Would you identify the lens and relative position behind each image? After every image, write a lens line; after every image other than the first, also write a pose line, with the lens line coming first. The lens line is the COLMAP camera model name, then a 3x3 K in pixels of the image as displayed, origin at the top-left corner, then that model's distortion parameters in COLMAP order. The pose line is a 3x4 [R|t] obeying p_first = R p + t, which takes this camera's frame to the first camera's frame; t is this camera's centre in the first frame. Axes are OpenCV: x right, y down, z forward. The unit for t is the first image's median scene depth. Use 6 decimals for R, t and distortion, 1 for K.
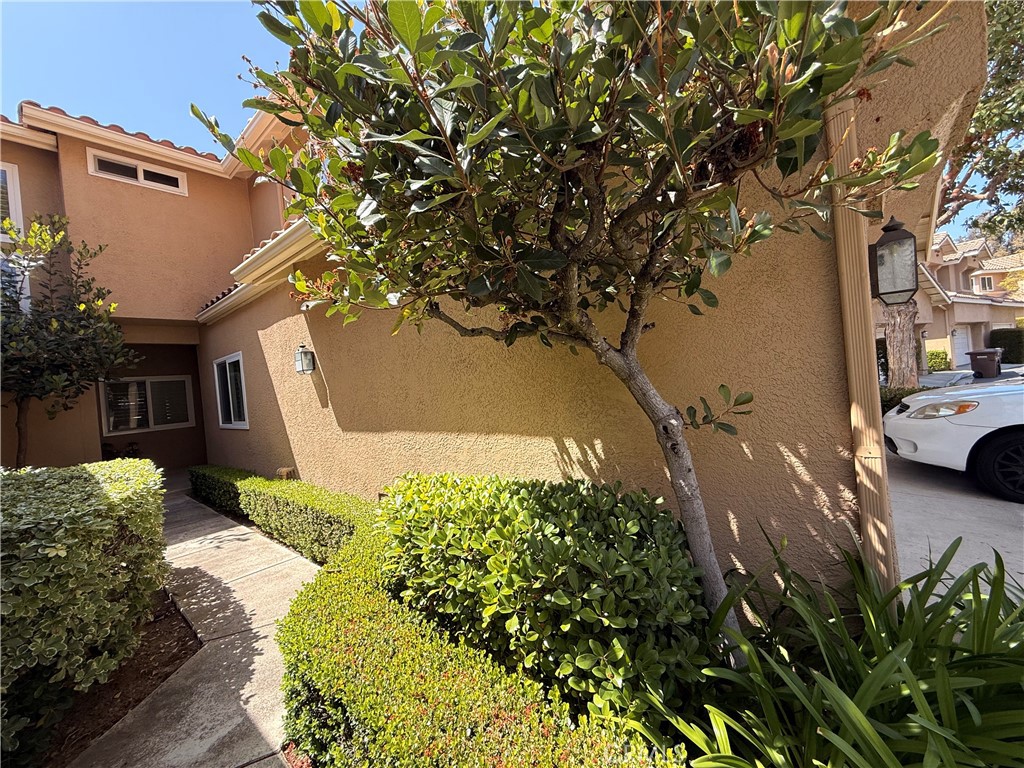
lens RADIAL K [[410.1, 0, 512.0], [0, 410.1, 384.0], [0, 0, 1]] dist [-0.001125, 0.000149]
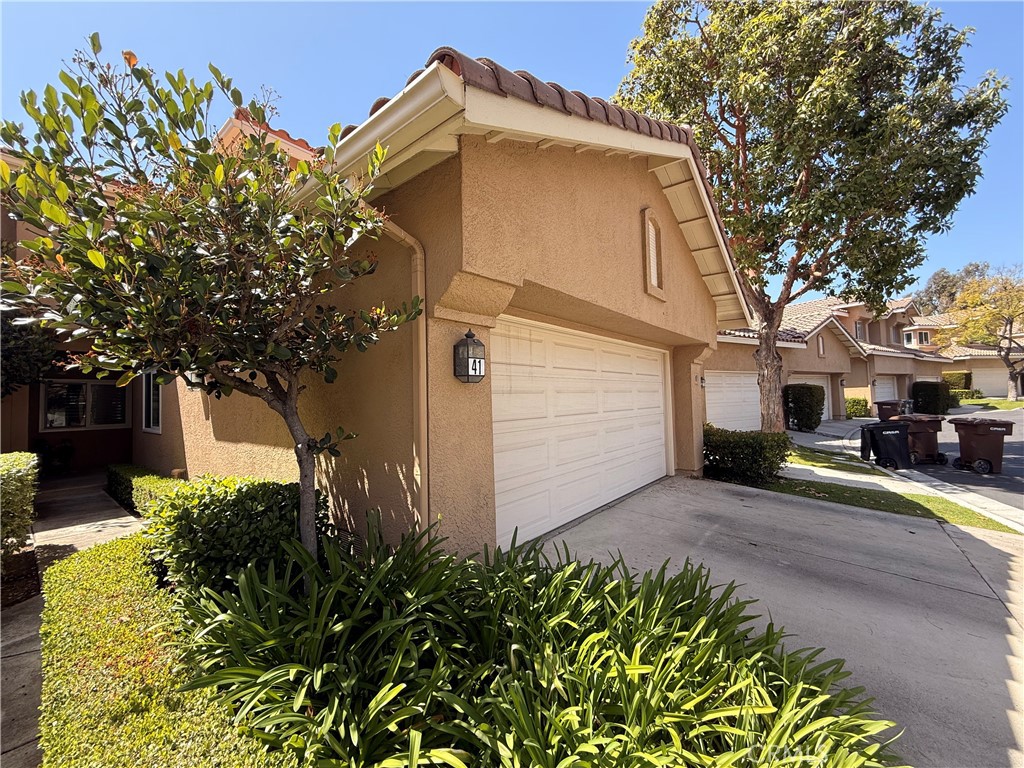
lens RADIAL K [[410.1, 0, 512.0], [0, 410.1, 384.0], [0, 0, 1]] dist [-0.001125, 0.000149]
pose [[0.997639, 0.062789, 0.027813, 0.200615], [-0.061400, 0.996946, -0.048265, -0.022721], [-0.030759, 0.046443, 0.998447, -0.120066]]
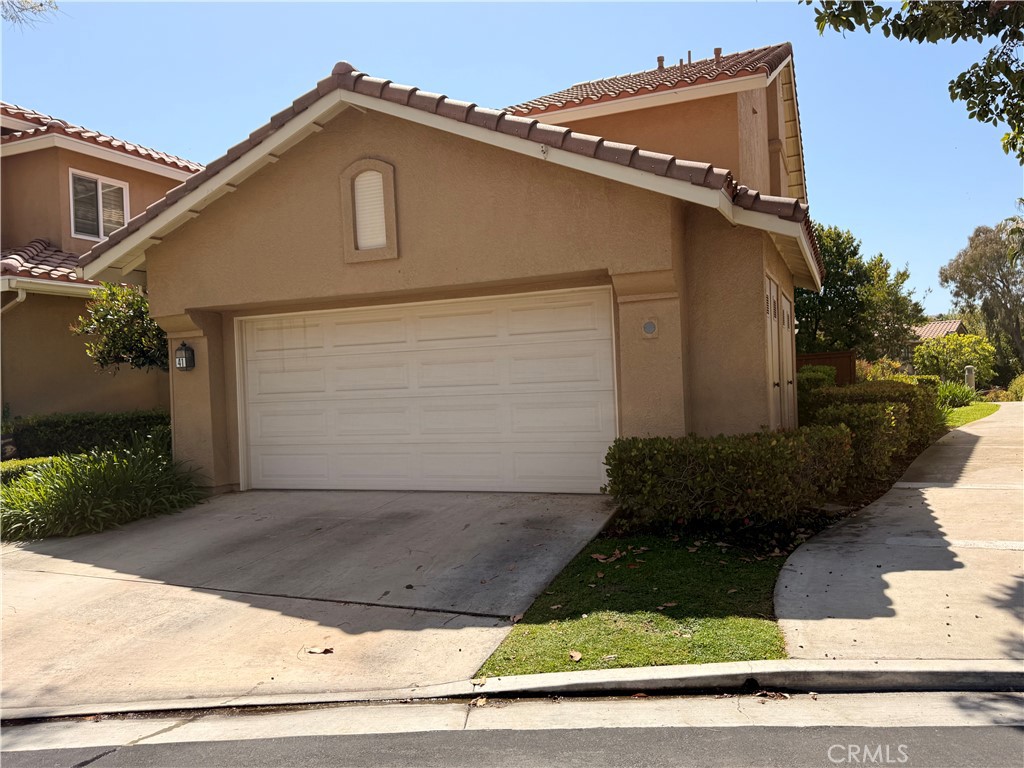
lens RADIAL K [[781.6, 0, 527.6], [0, 781.6, 391.5], [0, 0, 1]] dist [0.044699, -0.066248]
pose [[0.321551, 0.086802, -0.942905, 1.337087], [0.005259, 0.995610, 0.093448, -0.106091], [0.946878, -0.035007, 0.319683, 0.283637]]
